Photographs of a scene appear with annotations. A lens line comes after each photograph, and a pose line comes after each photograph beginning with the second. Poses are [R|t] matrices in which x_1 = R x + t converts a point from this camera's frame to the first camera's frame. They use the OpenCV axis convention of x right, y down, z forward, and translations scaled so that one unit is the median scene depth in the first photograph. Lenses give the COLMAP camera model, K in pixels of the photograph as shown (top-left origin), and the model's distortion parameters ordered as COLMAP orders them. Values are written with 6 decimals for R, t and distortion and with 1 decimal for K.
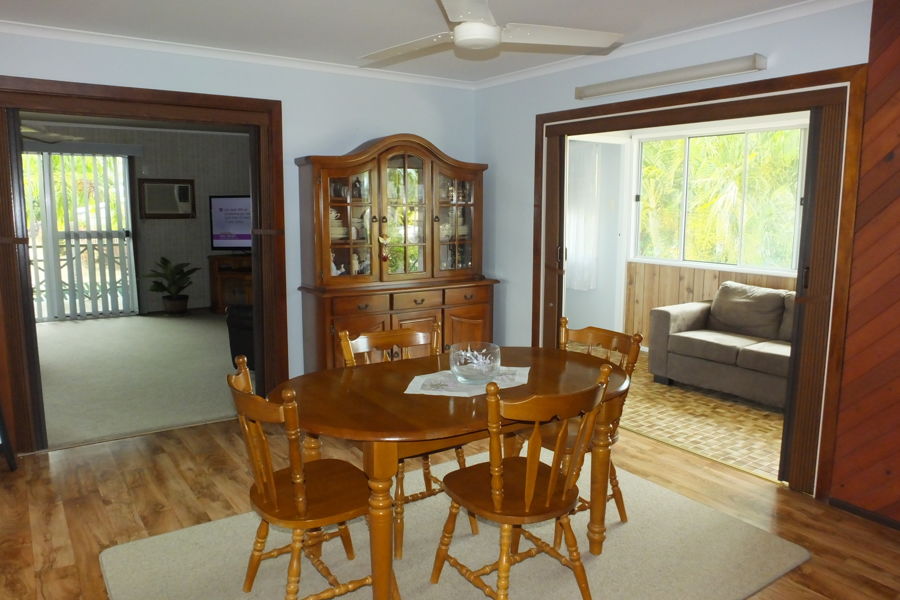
lens RADIAL K [[652.3, 0, 448.9], [0, 652.3, 298.0], [0, 0, 1]] dist [-0.002773, -0.001693]
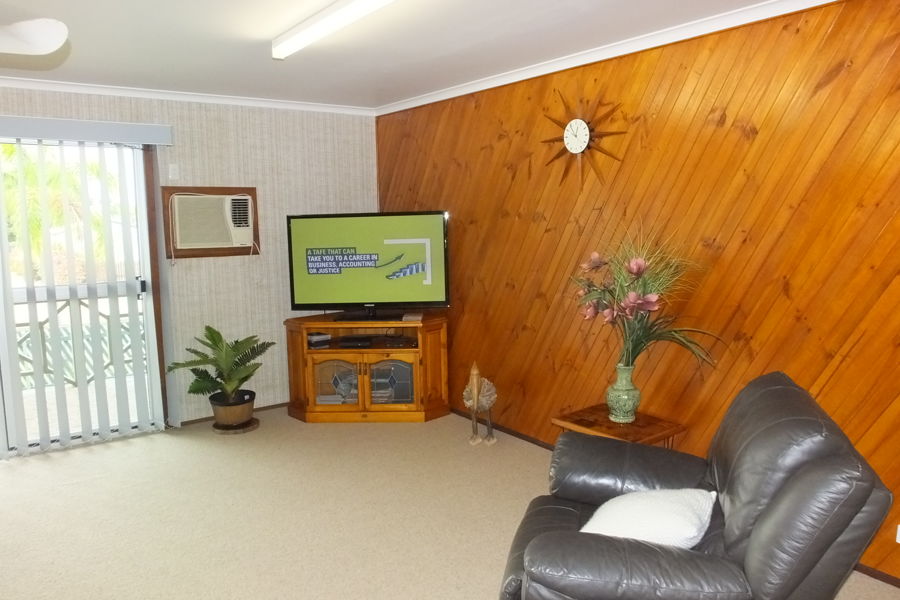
lens RADIAL K [[652.3, 0, 451.1], [0, 652.3, 300.6], [0, 0, 1]] dist [-0.002773, -0.001693]
pose [[0.999330, -0.022786, 0.028633, -0.243933], [0.023357, 0.999532, -0.019768, -0.068034], [-0.028169, 0.020424, 0.999394, 0.431982]]
